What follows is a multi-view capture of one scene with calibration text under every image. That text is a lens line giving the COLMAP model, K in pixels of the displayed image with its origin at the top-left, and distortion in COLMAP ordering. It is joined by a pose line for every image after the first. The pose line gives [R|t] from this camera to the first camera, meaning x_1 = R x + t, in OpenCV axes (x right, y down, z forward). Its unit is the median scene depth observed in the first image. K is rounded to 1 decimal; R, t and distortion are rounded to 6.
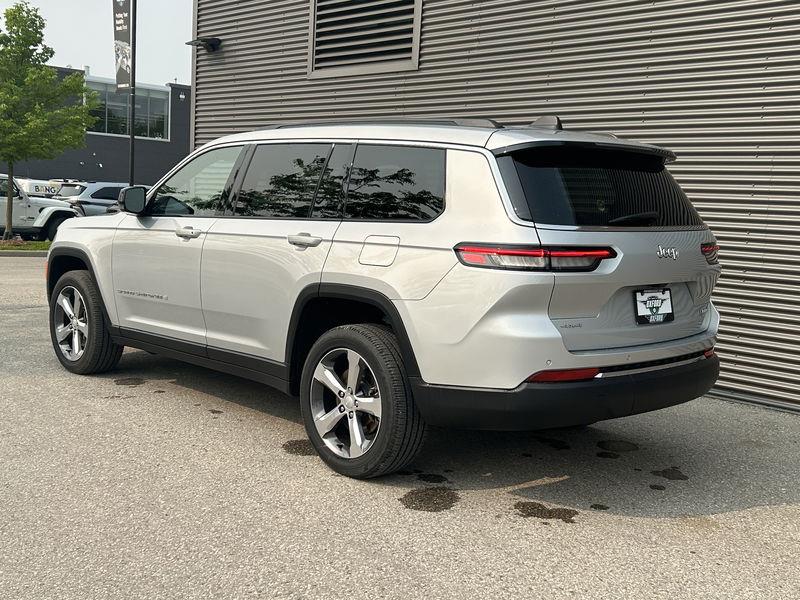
lens RADIAL K [[965.8, 0, 397.8], [0, 965.8, 298.8], [0, 0, 1]] dist [0.148146, 0.000000]
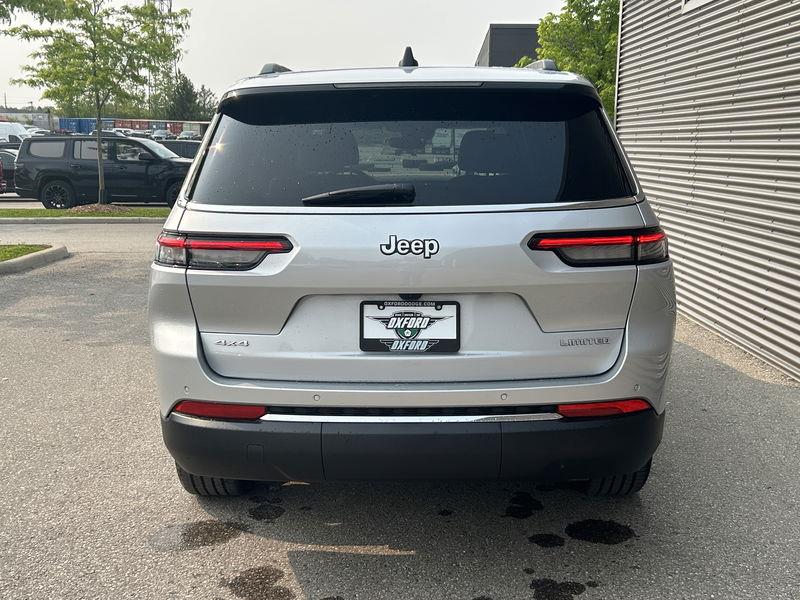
lens RADIAL K [[965.8, 0, 398.9], [0, 965.8, 300.6], [0, 0, 1]] dist [0.148146, 0.000000]
pose [[0.721758, 0.071311, -0.688462, 0.630197], [-0.043620, 0.997388, 0.057579, -0.042529], [0.690769, -0.011527, 0.722983, 0.459654]]
